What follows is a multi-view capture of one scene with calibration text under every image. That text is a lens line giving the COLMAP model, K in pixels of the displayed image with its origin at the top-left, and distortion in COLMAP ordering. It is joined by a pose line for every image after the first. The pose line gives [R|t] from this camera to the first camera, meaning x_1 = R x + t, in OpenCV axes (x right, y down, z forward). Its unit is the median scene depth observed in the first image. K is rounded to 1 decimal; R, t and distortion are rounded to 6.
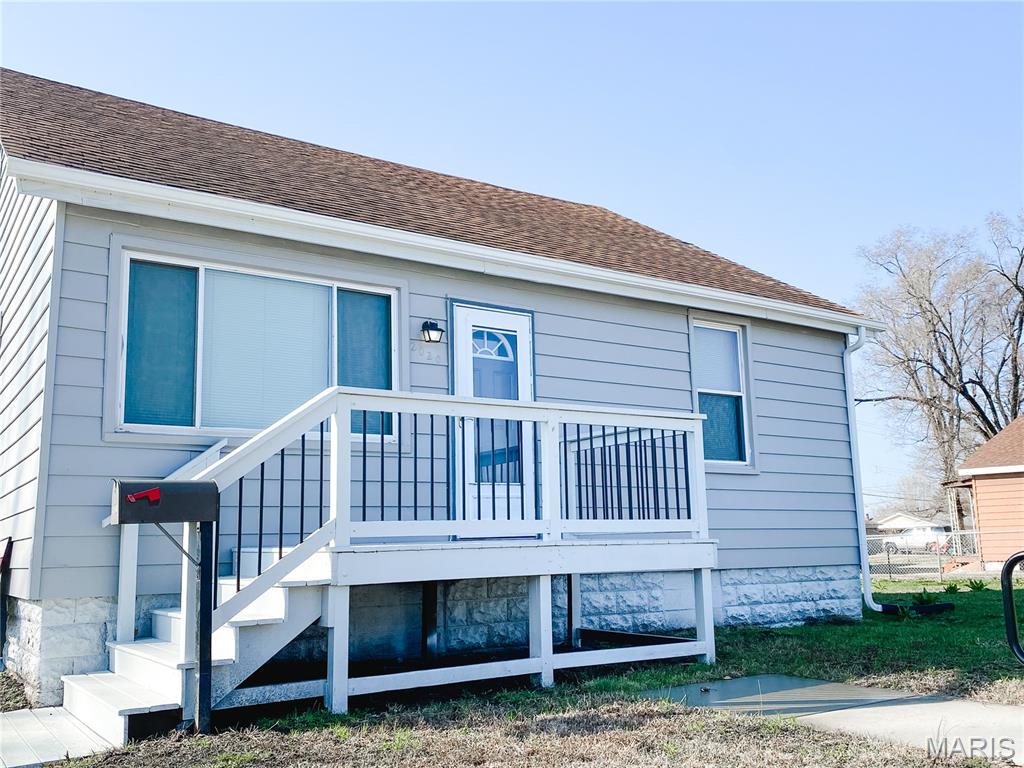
lens RADIAL K [[921.7, 0, 537.1], [0, 921.7, 382.2], [0, 0, 1]] dist [0.120580, -0.214473]
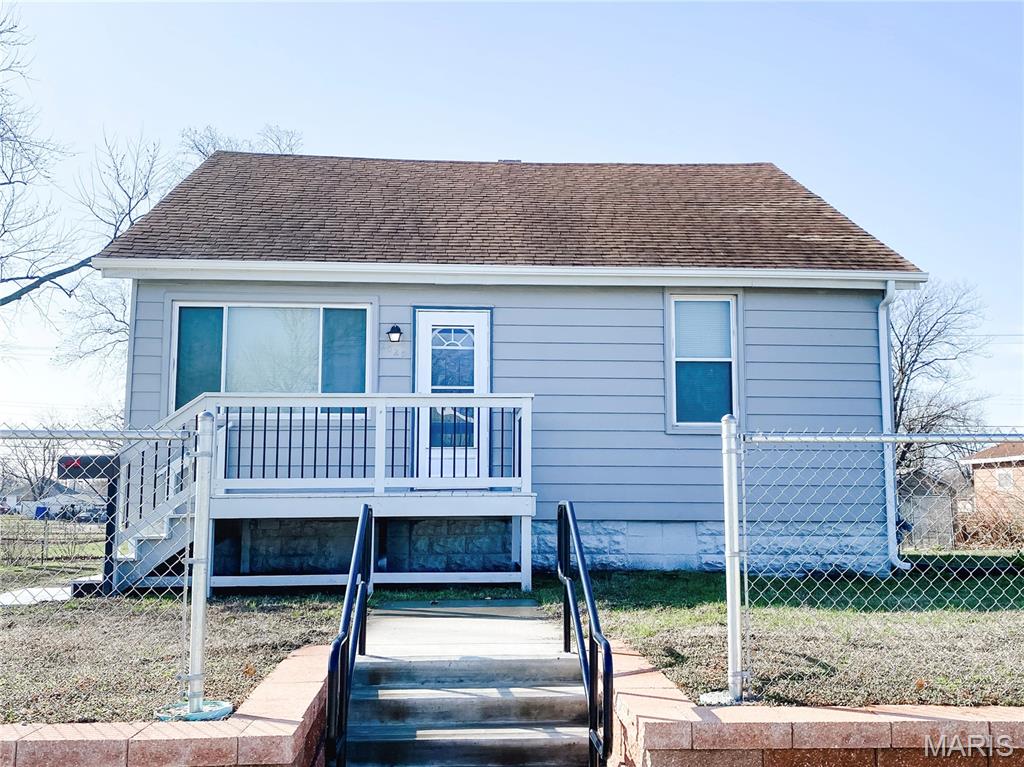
lens RADIAL K [[921.7, 0, 537.1], [0, 921.7, 381.7], [0, 0, 1]] dist [0.120580, -0.214473]
pose [[0.865088, -0.039224, -0.500084, 0.702189], [0.067758, 0.996939, 0.039018, -0.023529], [0.497023, -0.067639, 0.865097, -0.046497]]
